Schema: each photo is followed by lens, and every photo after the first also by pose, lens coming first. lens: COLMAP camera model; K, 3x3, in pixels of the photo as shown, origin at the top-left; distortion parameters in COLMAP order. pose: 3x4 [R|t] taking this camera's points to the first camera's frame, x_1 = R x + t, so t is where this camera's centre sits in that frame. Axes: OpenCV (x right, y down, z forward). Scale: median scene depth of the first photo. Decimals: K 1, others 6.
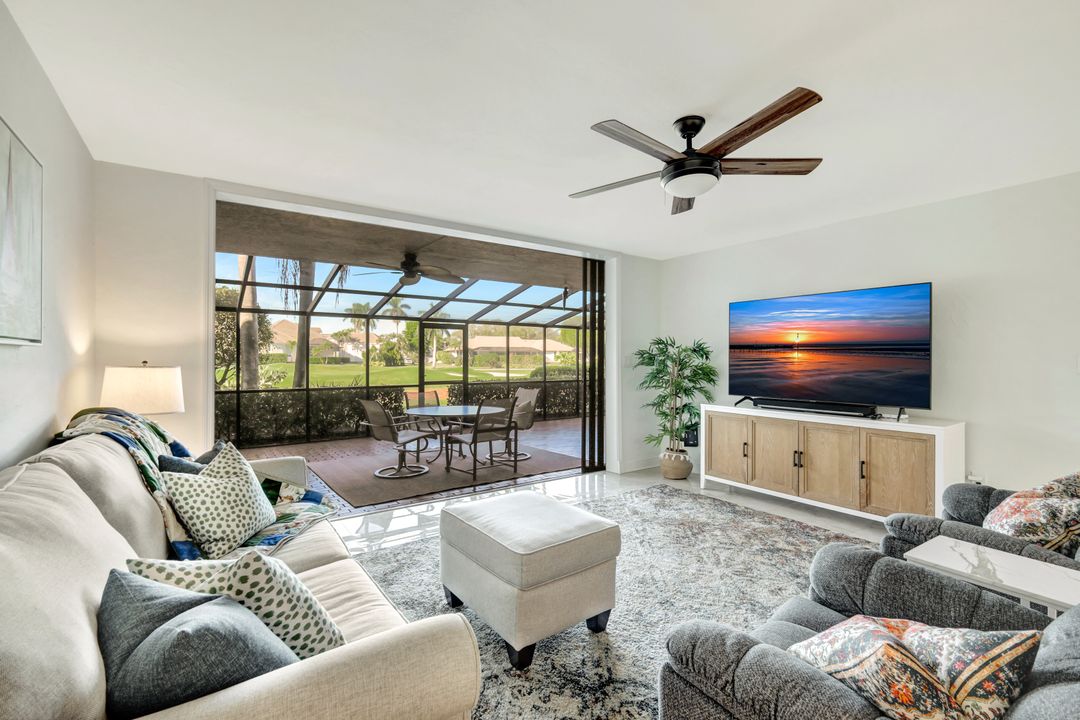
lens RADIAL K [[468.4, 0, 539.8], [0, 468.4, 355.2], [0, 0, 1]] dist [0.006174, 0.000520]
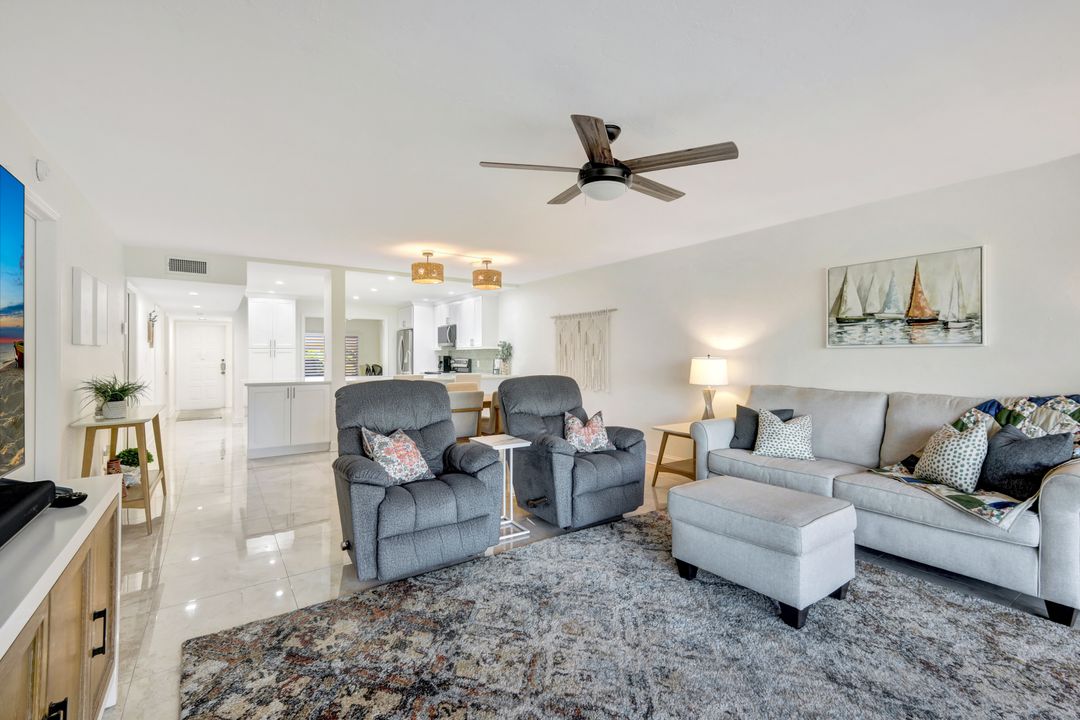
lens RADIAL K [[468.4, 0, 539.8], [0, 468.4, 355.2], [0, 0, 1]] dist [0.006174, 0.000520]
pose [[-0.999885, 0.003060, 0.014844, 0.239009], [0.002981, 0.999981, -0.005359, 0.008376], [-0.014860, -0.005314, -0.999875, 1.106859]]
